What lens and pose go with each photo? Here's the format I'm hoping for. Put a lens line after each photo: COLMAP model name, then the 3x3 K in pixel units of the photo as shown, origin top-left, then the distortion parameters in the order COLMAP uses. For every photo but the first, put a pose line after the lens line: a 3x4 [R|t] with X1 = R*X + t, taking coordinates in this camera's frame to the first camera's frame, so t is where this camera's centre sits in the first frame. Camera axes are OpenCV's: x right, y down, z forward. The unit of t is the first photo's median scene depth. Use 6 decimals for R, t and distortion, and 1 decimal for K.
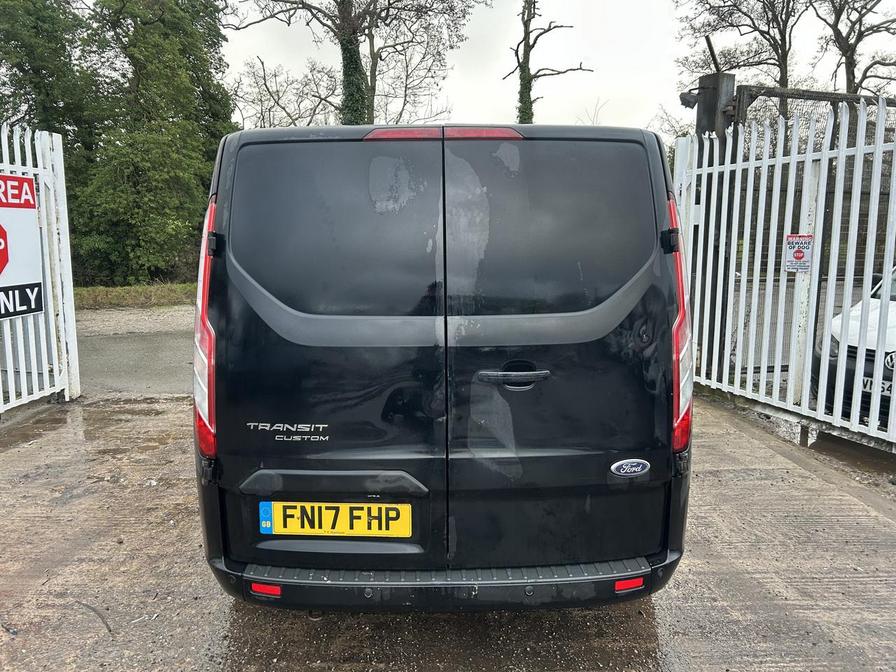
lens RADIAL K [[678.9, 0, 447.8], [0, 678.9, 331.1], [0, 0, 1]] dist [0.036157, -0.021415]
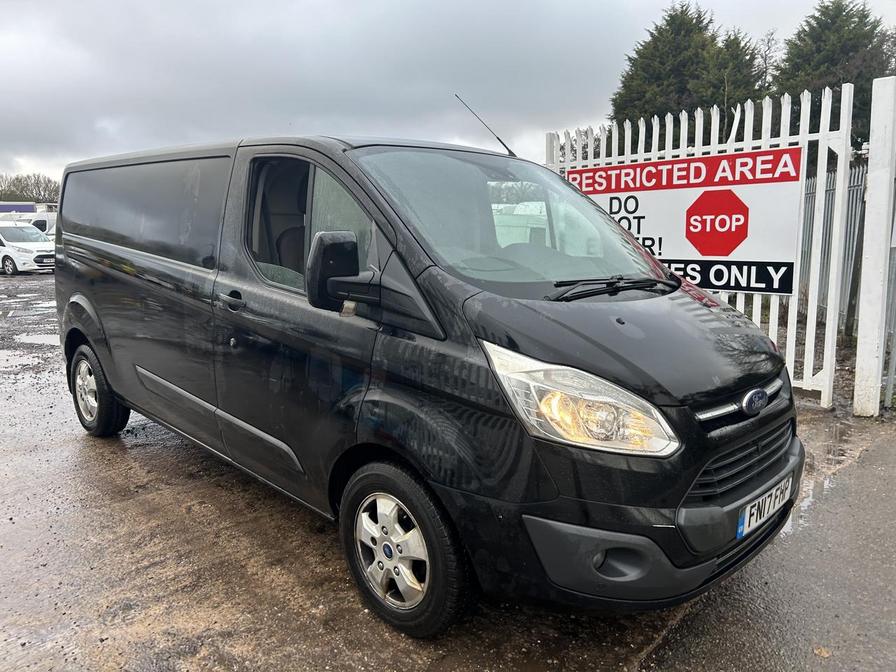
lens RADIAL K [[678.9, 0, 446.9], [0, 678.9, 337.6], [0, 0, 1]] dist [0.036157, -0.021415]
pose [[-0.739753, 0.117219, -0.662589, 0.377936], [-0.084530, 0.960719, 0.264335, -0.184733], [0.667547, 0.251552, -0.700787, 1.418245]]
